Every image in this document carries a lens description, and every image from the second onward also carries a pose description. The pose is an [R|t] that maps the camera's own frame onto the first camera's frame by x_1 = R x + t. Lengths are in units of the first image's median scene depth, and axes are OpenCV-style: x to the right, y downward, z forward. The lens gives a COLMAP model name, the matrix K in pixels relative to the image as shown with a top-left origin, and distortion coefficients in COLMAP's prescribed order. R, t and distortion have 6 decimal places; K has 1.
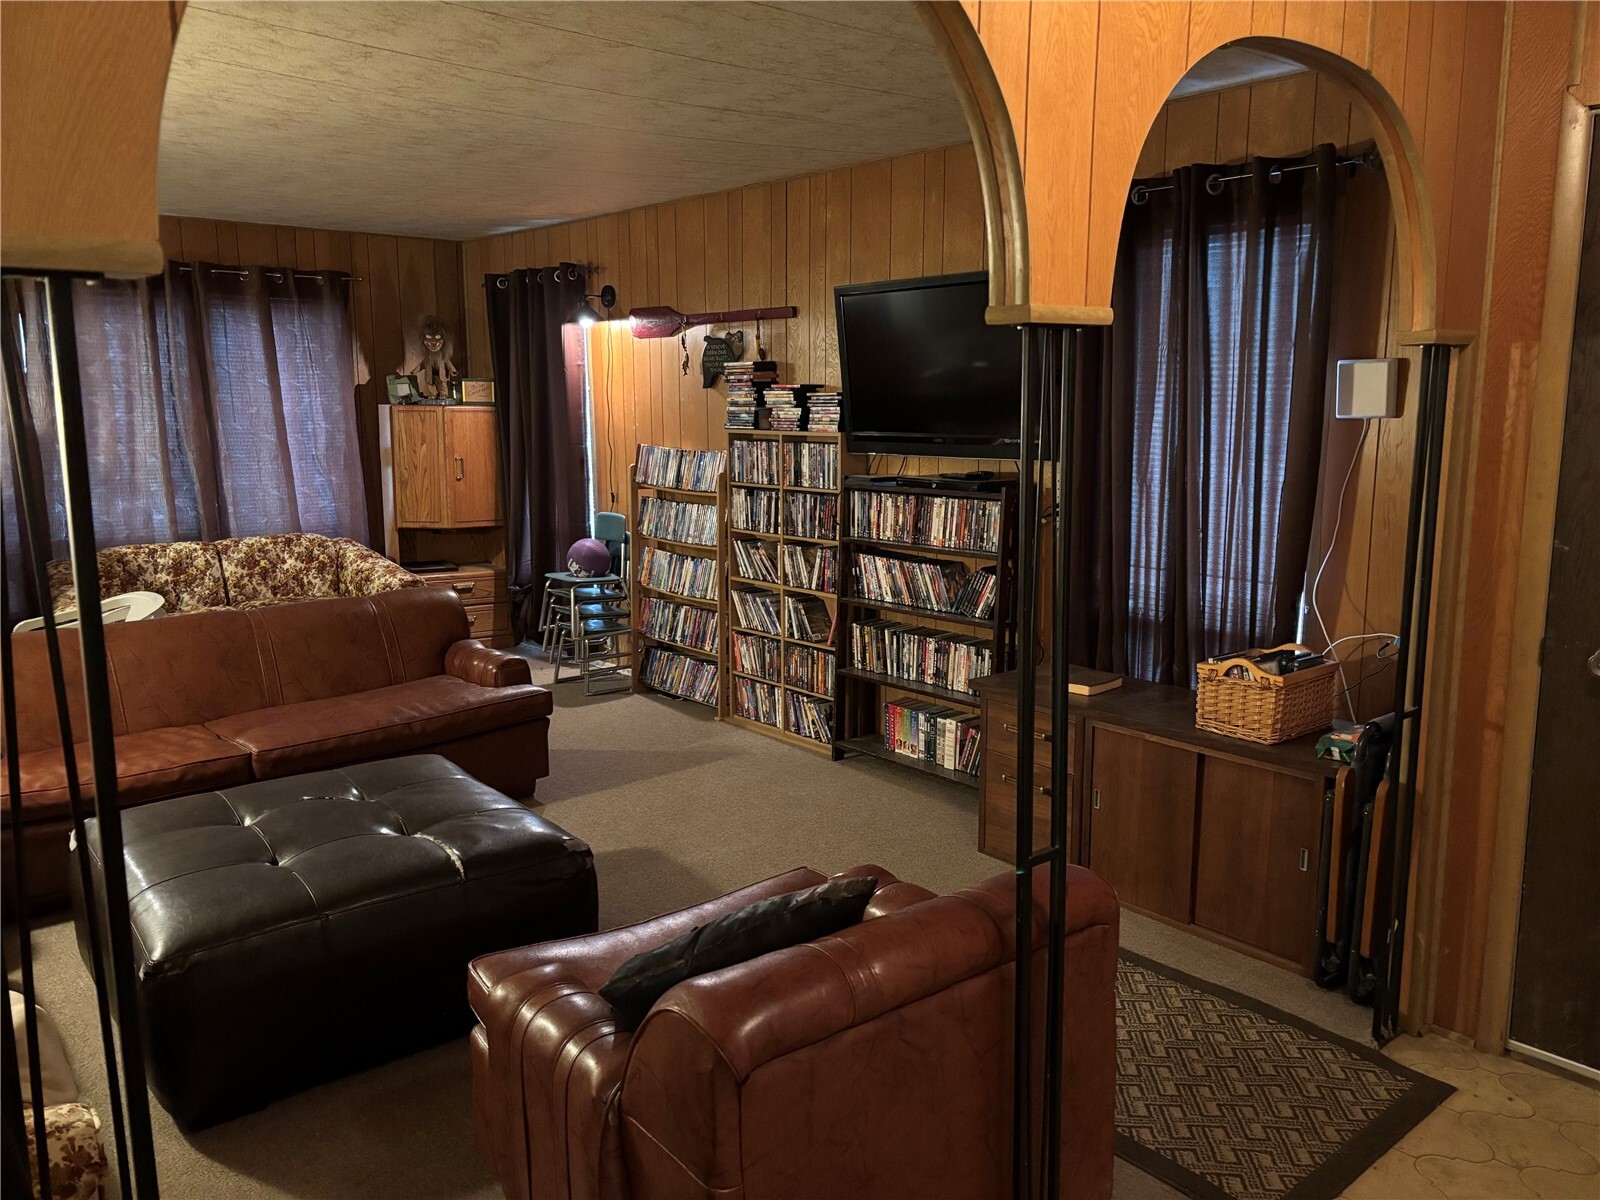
lens RADIAL K [[1218.4, 0, 799.4], [0, 1218.4, 593.9], [0, 0, 1]] dist [0.015089, 0.000528]
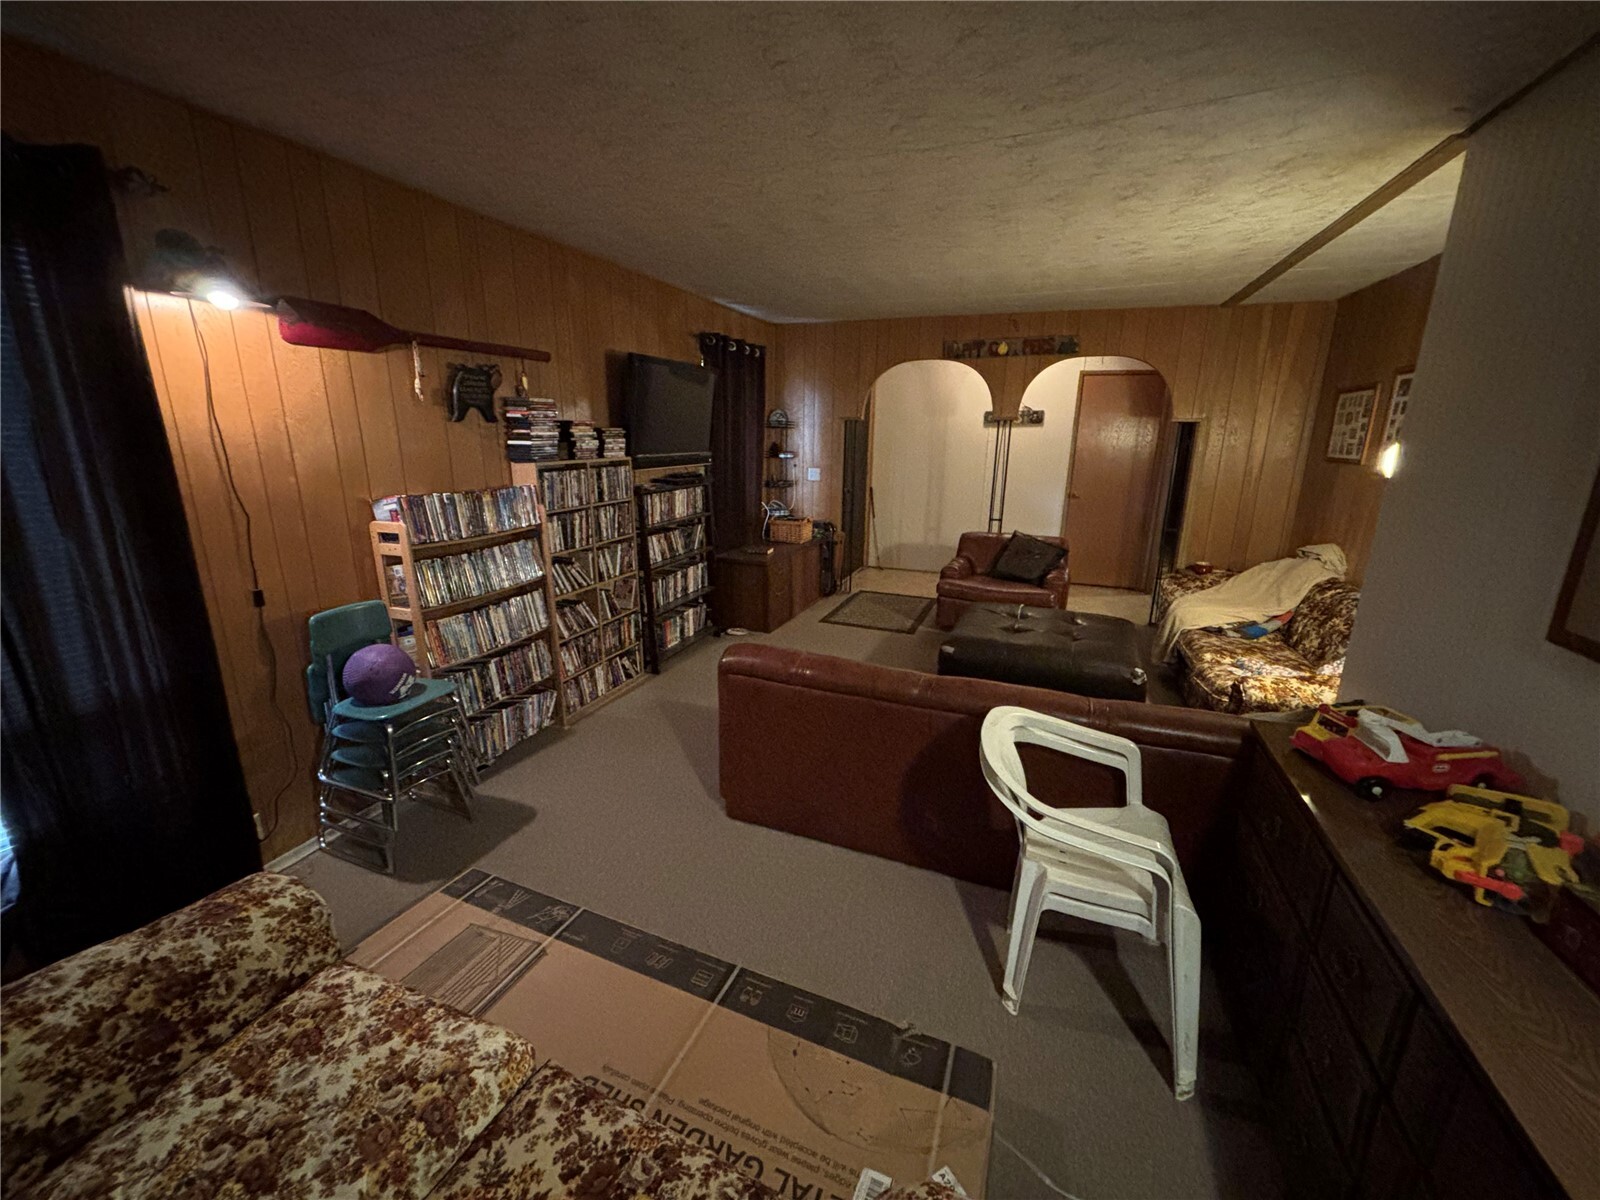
lens RADIAL K [[646.9, 0, 792.2], [0, 646.9, 602.6], [0, 0, 1]] dist [0.003771, 0.000154]
pose [[-0.464317, -0.222550, 0.857252, -0.706920], [0.148787, 0.934558, 0.323207, -0.180383], [-0.873082, 0.277619, -0.400819, 1.130018]]
